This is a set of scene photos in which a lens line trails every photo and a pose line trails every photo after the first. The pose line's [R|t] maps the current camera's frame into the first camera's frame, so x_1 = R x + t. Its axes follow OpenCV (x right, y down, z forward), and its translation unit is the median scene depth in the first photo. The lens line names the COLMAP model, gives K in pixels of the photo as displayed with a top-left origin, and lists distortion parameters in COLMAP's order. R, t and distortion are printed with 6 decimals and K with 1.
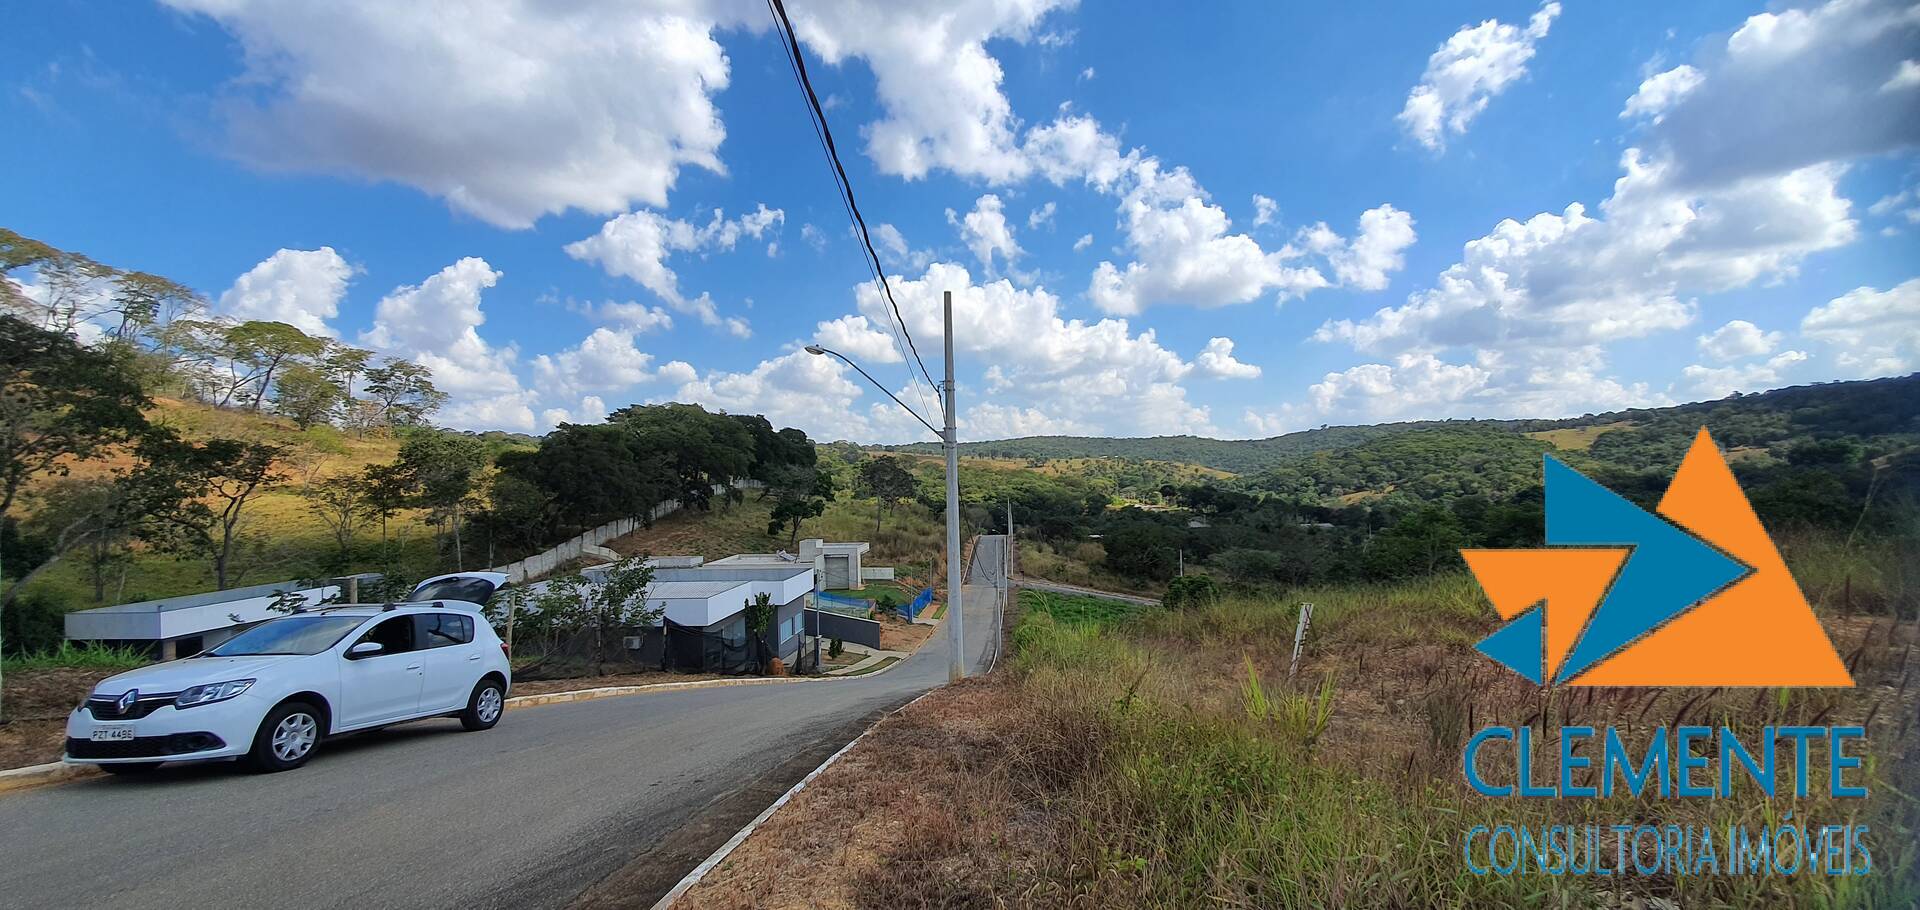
lens RADIAL K [[758.7, 0, 972.9], [0, 758.7, 452.1], [0, 0, 1]] dist [0.001917, -0.001473]
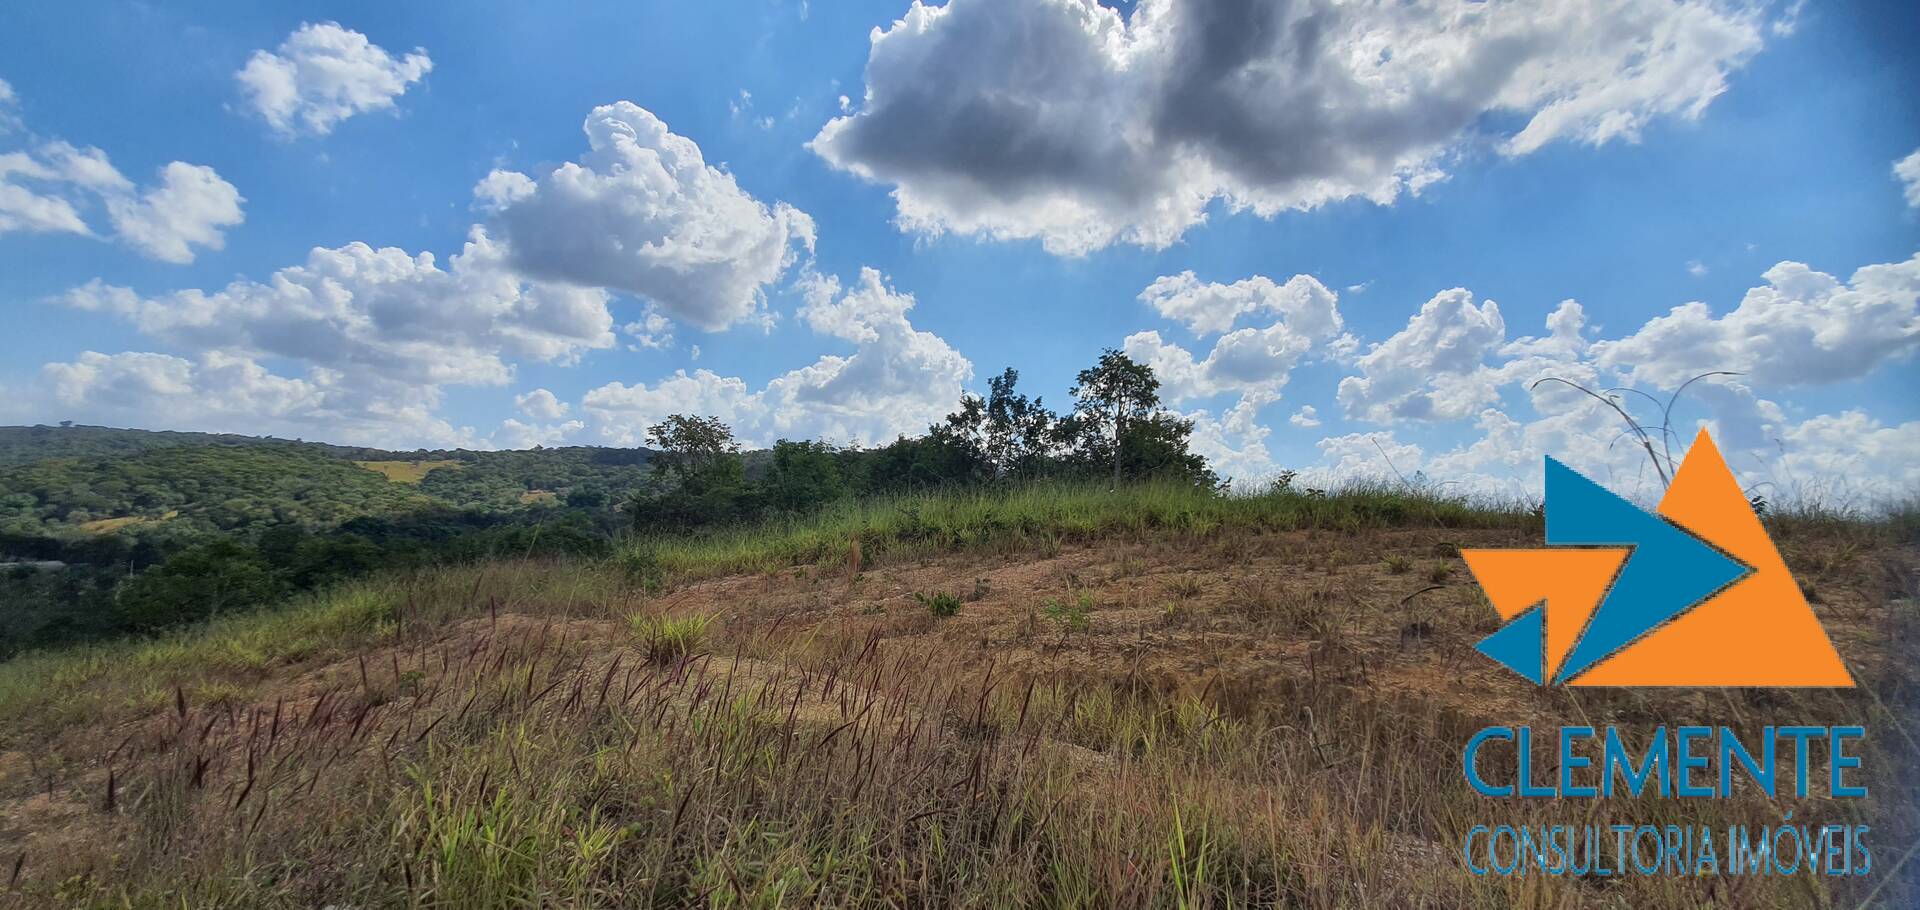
lens RADIAL K [[758.7, 0, 823.0], [0, 758.7, 464.3], [0, 0, 1]] dist [0.001917, -0.001473]
pose [[0.262452, 0.099997, 0.959750, -0.132719], [-0.071521, 0.993896, -0.083997, 0.052975], [-0.962291, -0.046597, 0.268002, 0.514416]]
